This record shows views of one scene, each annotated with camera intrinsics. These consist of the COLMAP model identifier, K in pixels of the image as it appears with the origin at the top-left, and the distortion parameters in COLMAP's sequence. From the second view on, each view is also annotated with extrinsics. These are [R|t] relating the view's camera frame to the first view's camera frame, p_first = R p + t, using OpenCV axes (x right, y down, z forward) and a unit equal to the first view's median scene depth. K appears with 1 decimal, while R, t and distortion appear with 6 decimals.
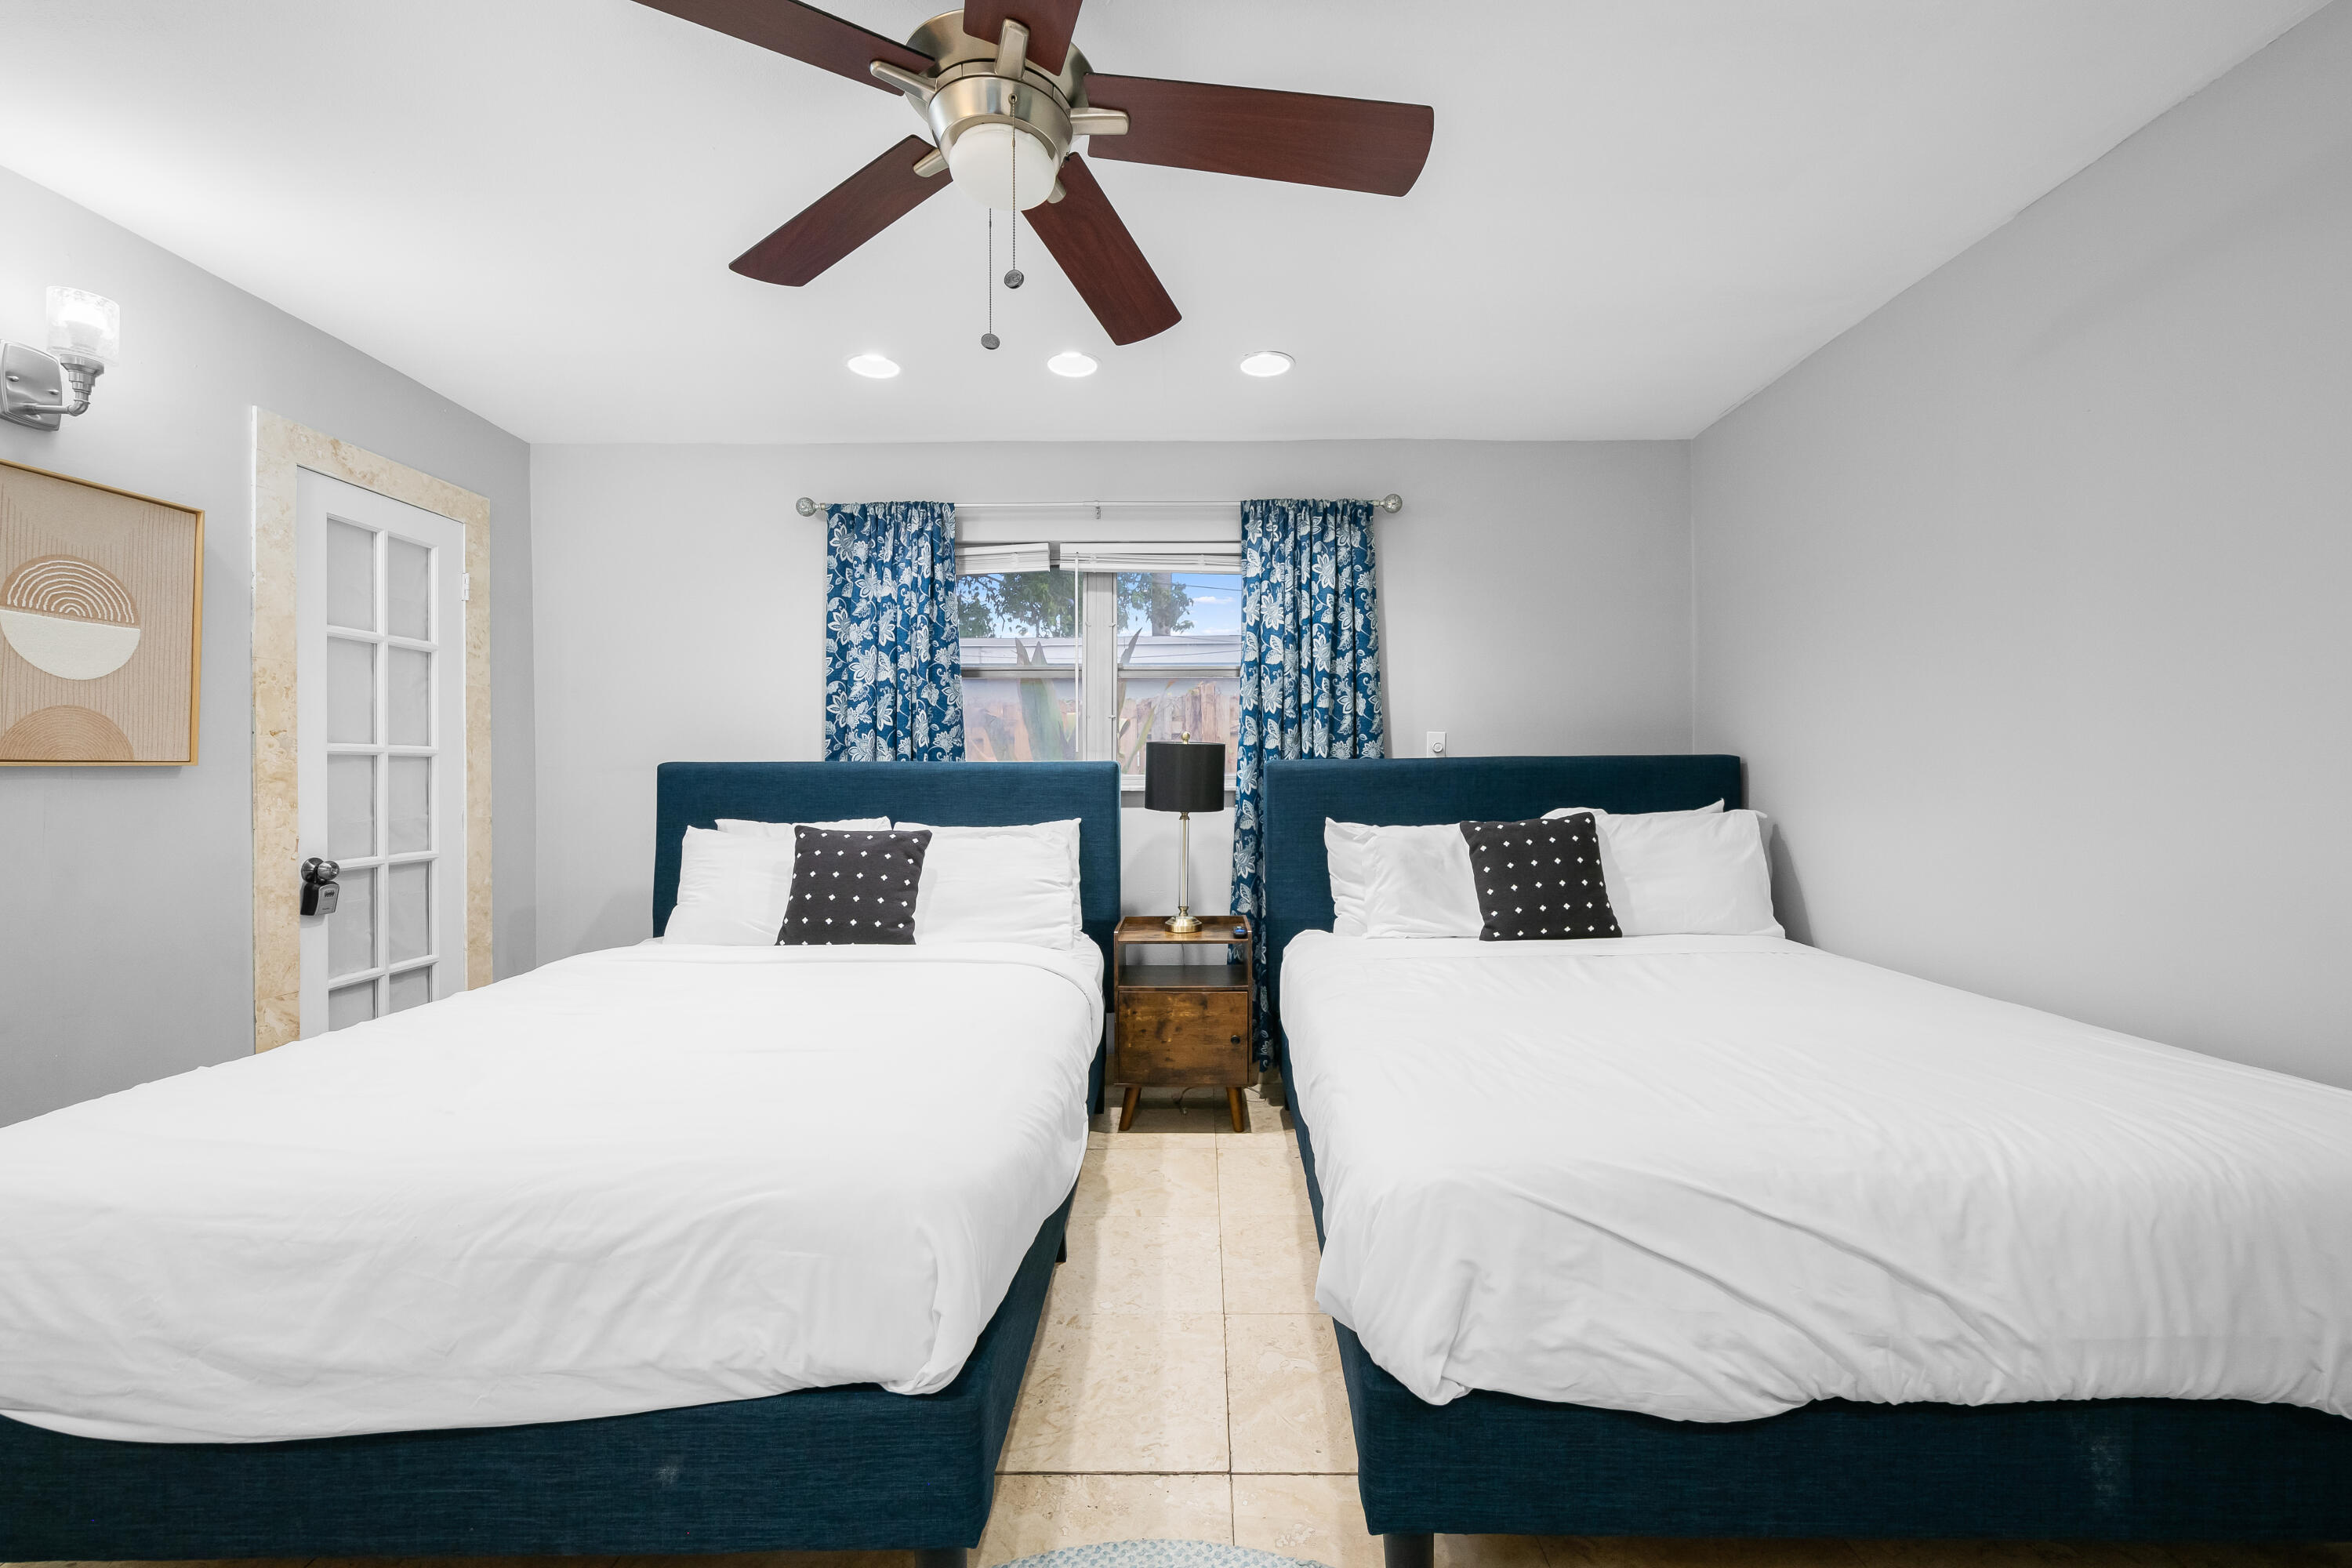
lens RADIAL K [[926.9, 0, 1185.1], [0, 926.9, 785.3], [0, 0, 1]] dist [0.000909, -0.003265]
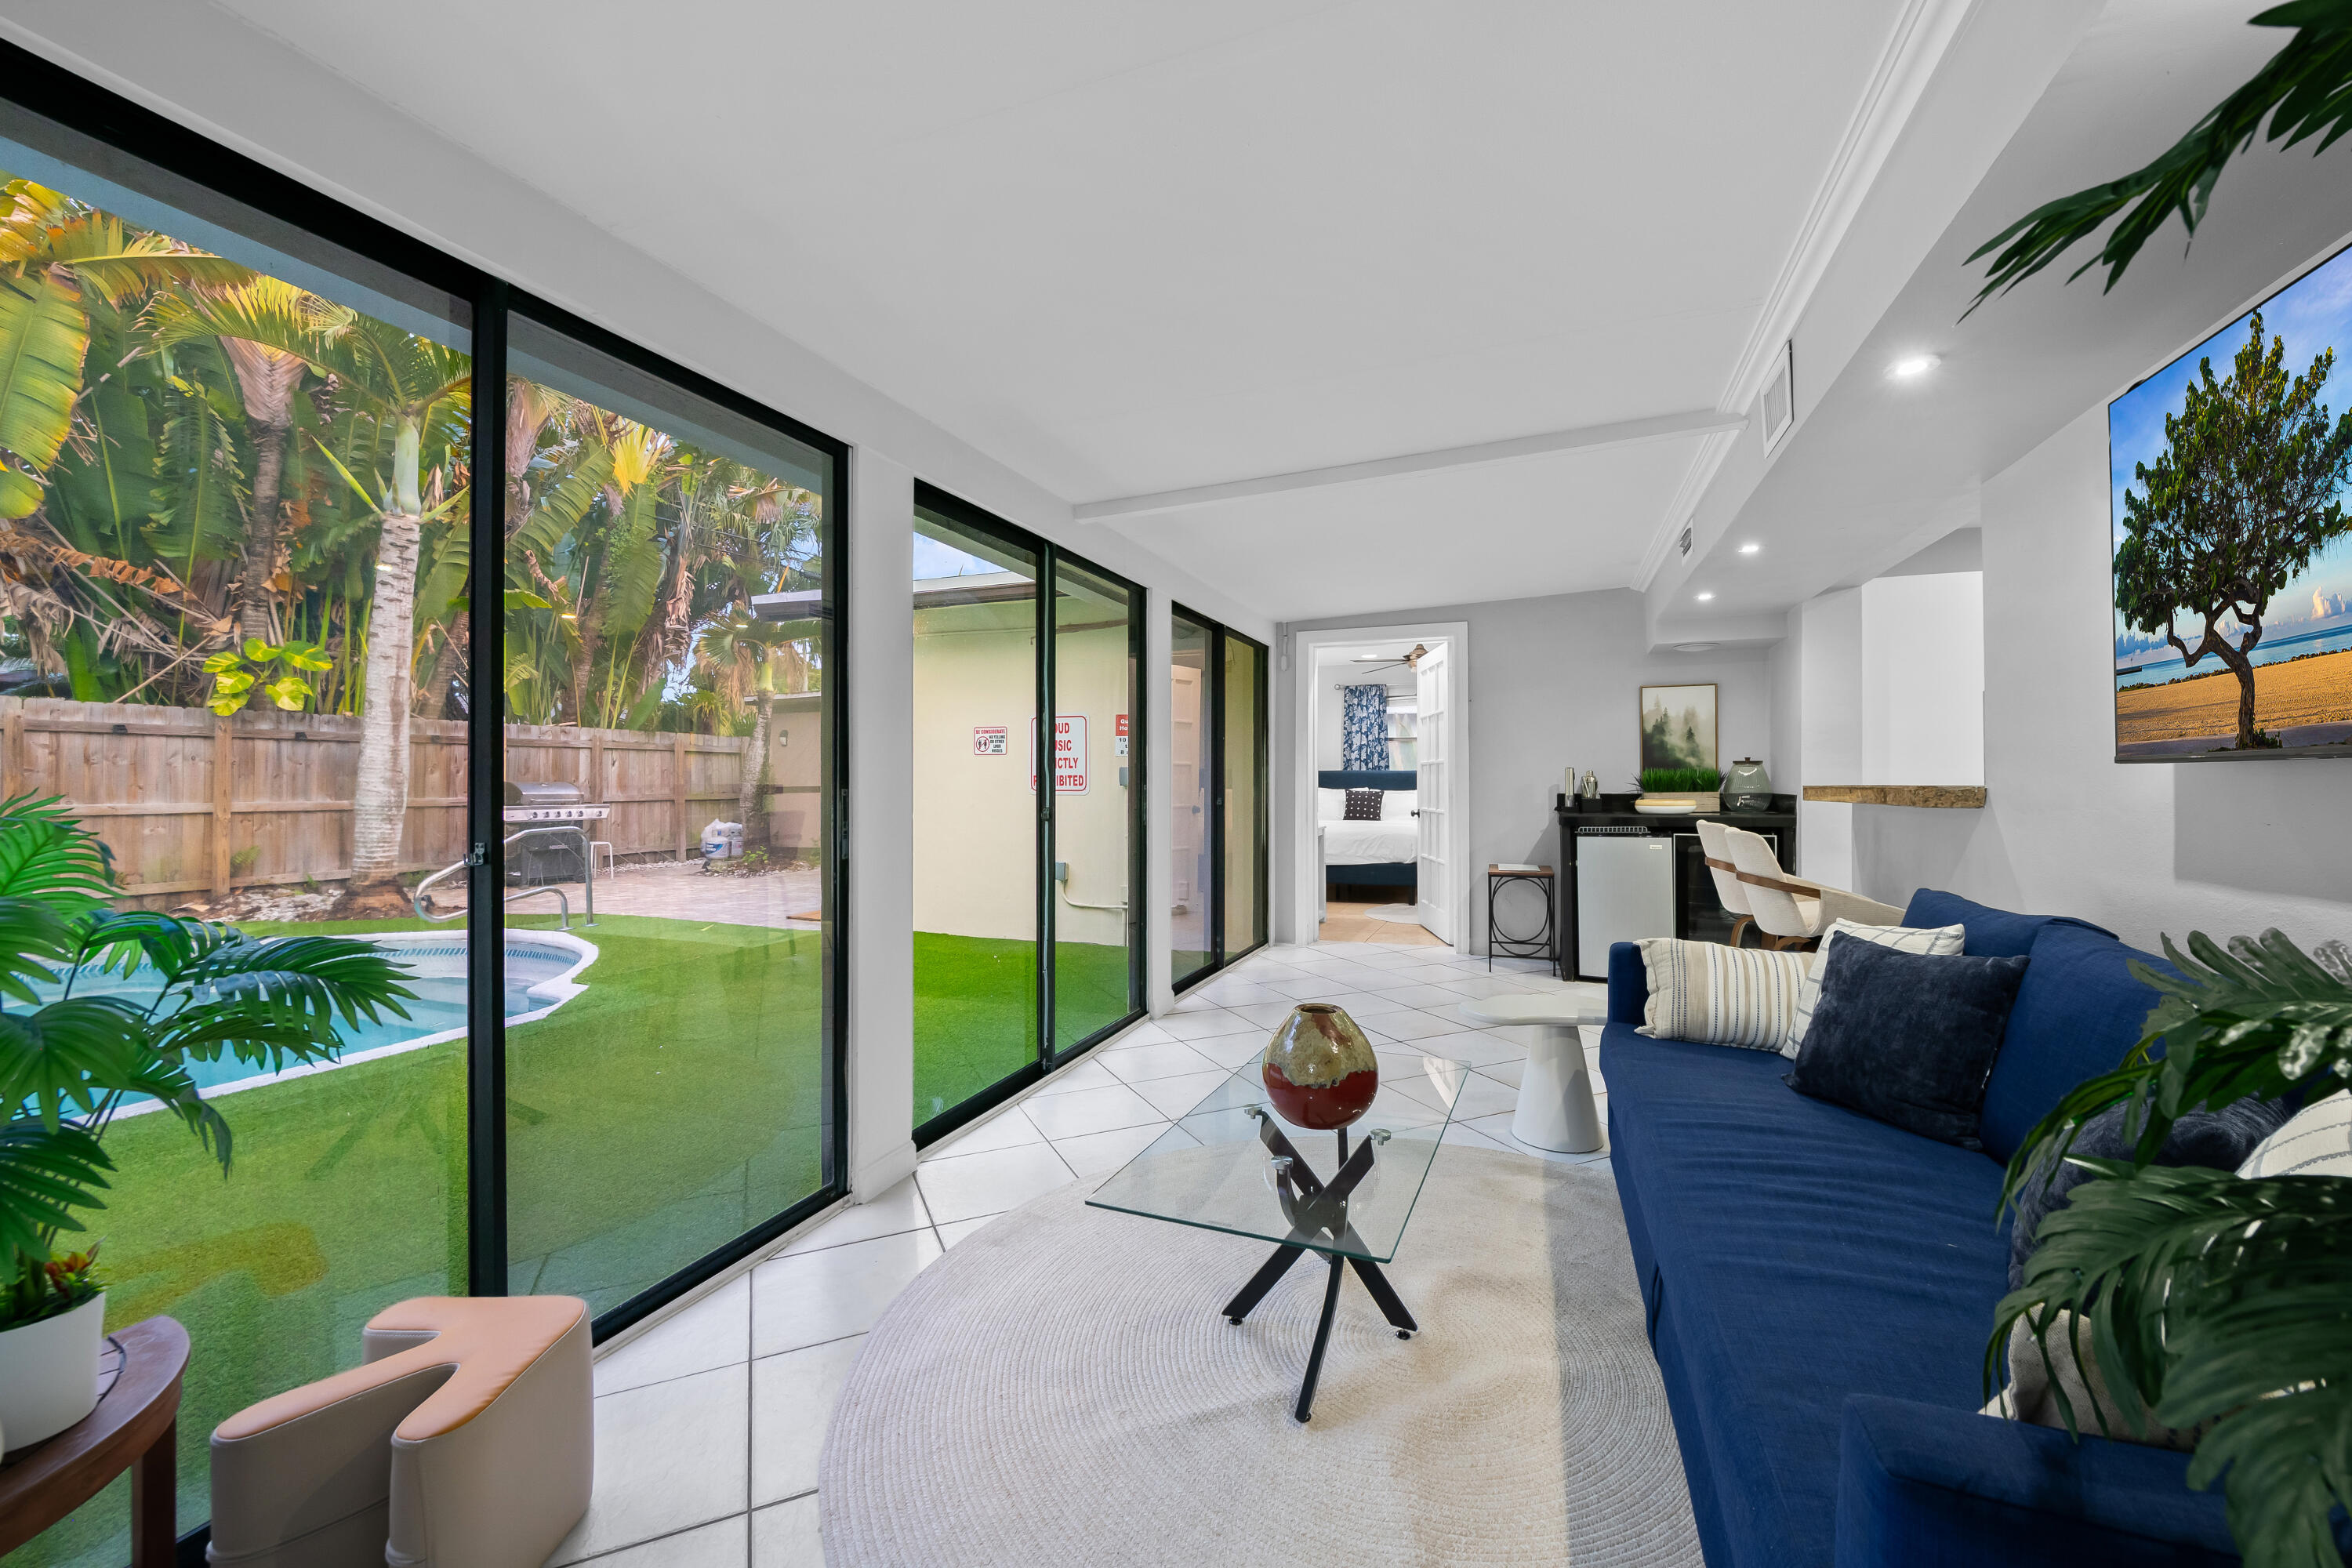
lens RADIAL K [[926.9, 0, 1185.1], [0, 926.9, 785.3], [0, 0, 1]] dist [0.000909, -0.003265]
pose [[0.937725, 0.001667, -0.347374, 0.183913], [-0.004453, 0.999964, -0.007223, 0.047803], [0.347349, 0.008320, 0.937699, -2.060716]]
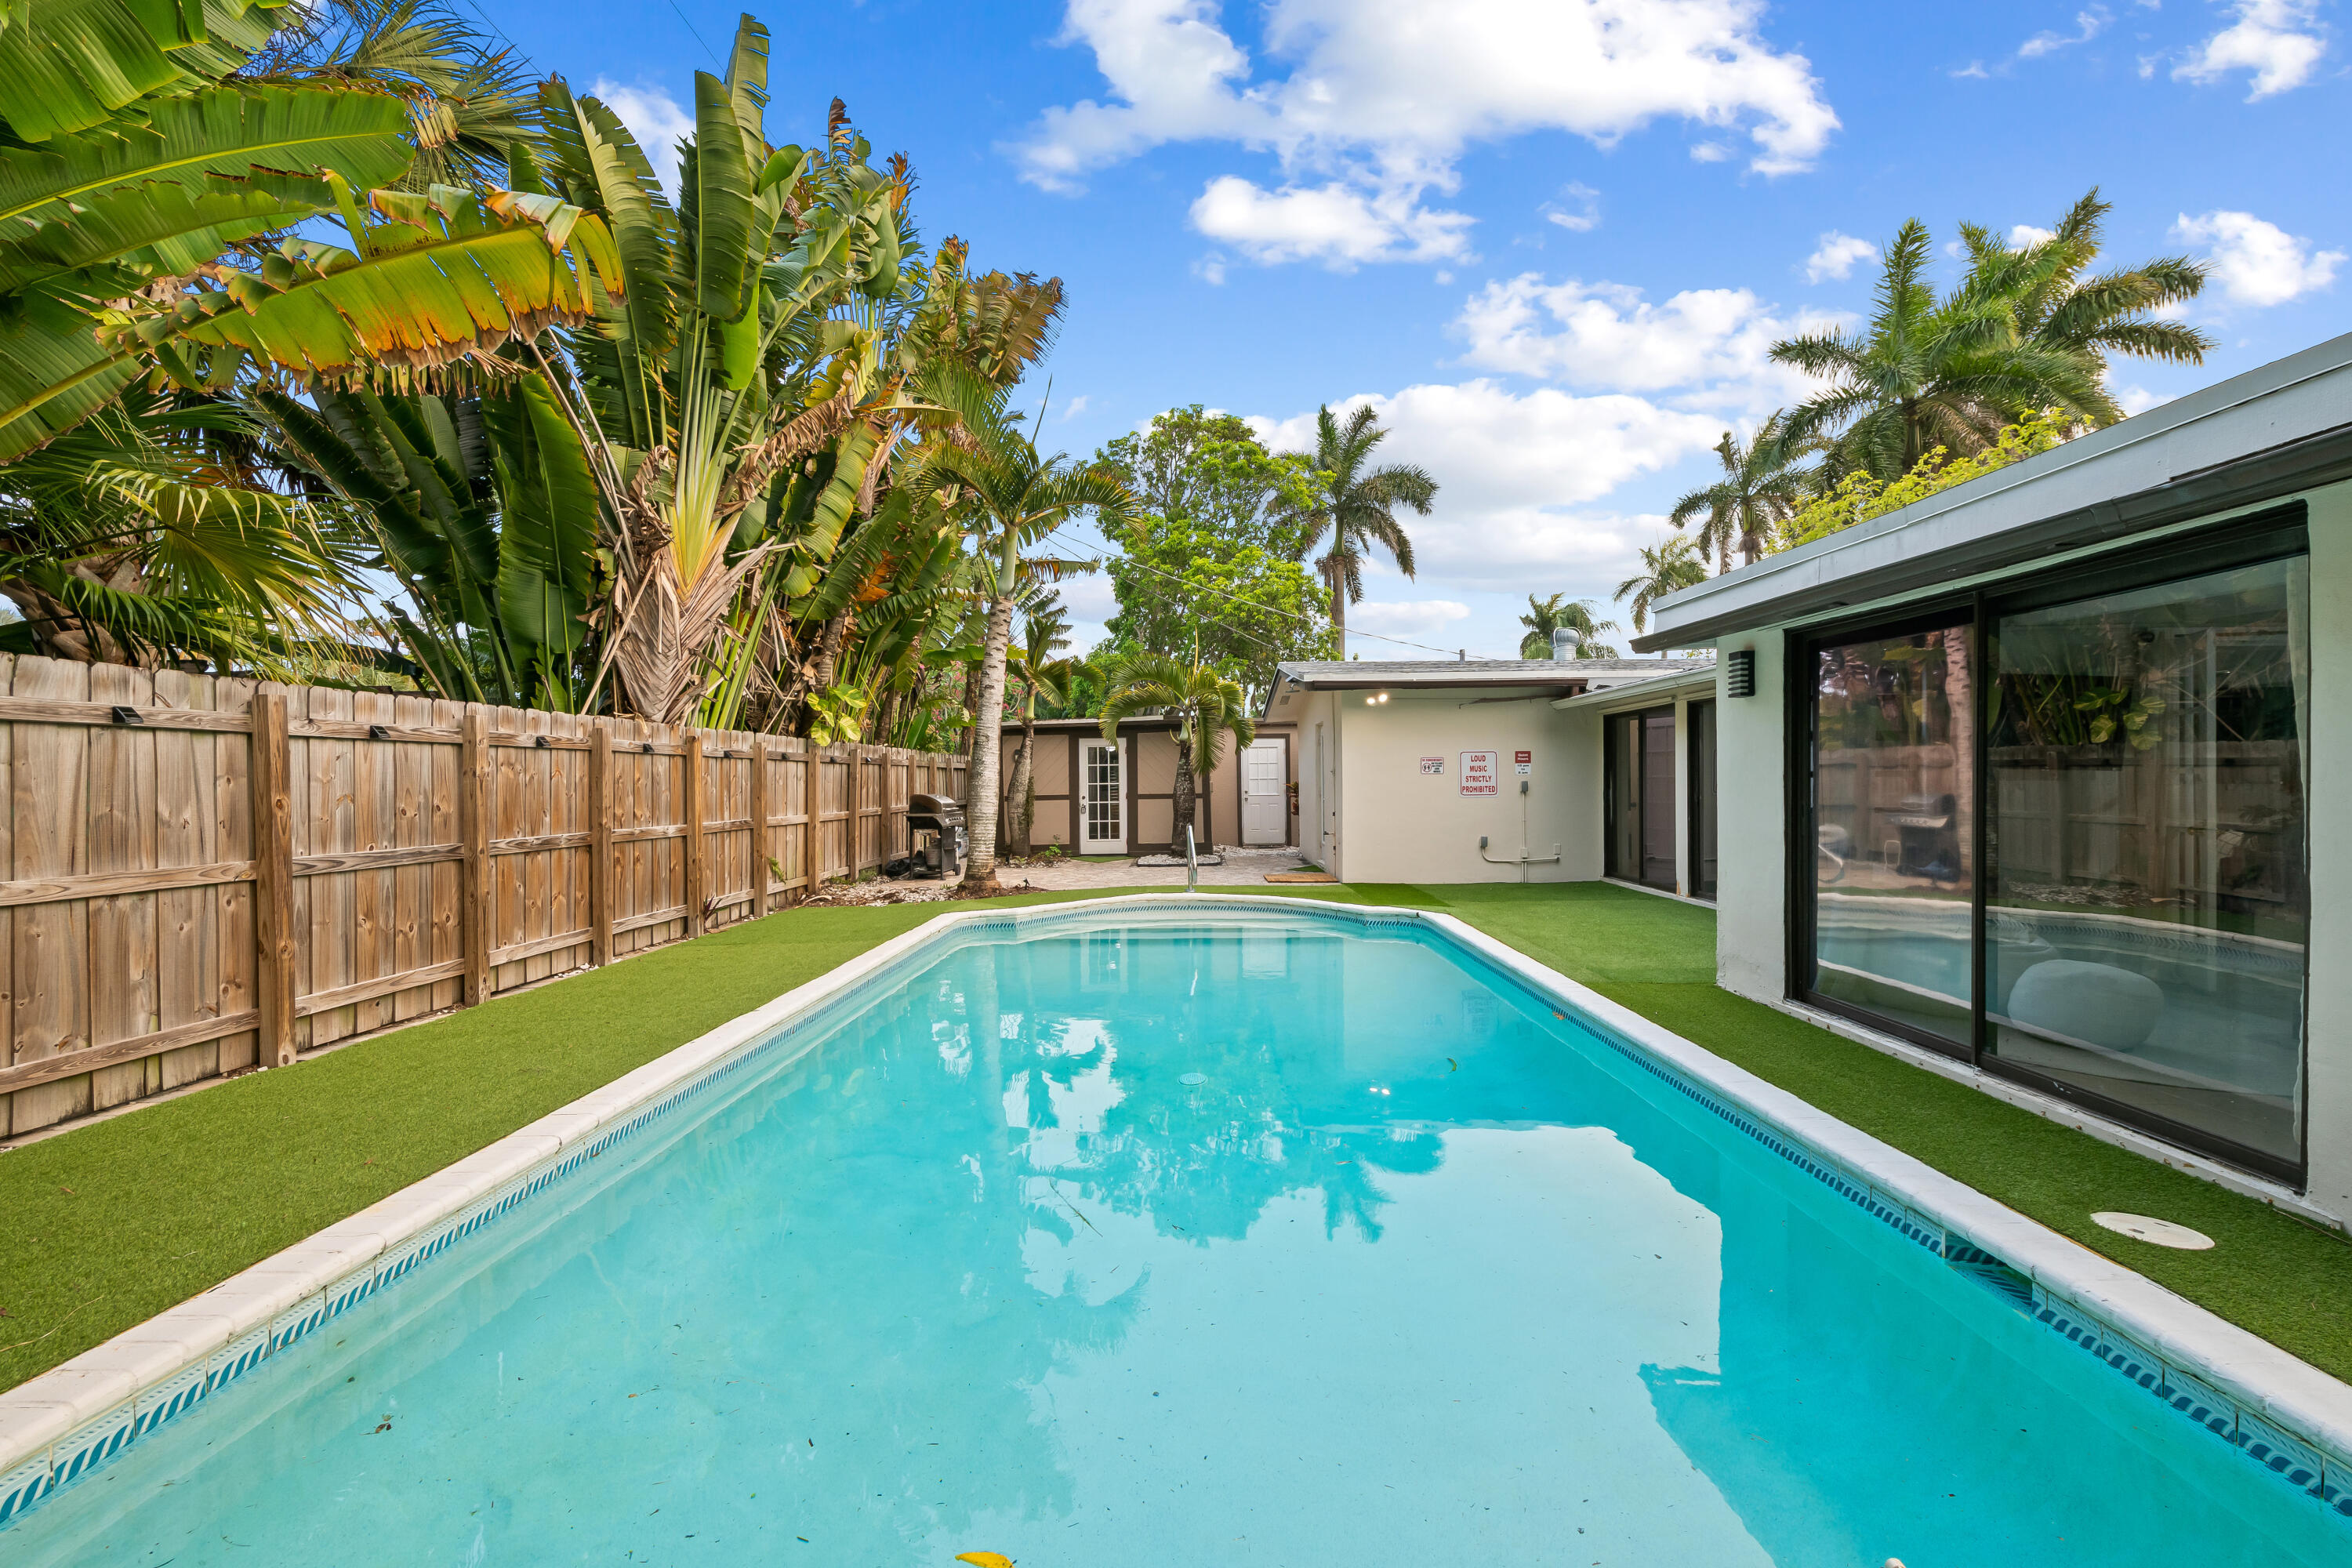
lens RADIAL K [[926.9, 0, 1185.1], [0, 926.9, 785.3], [0, 0, 1]] dist [0.000909, -0.003265]
pose [[0.999869, -0.008205, -0.013935, -1.680481], [0.008089, 0.999932, -0.008360, 0.031304], [0.014003, 0.008246, 0.999868, -3.609450]]
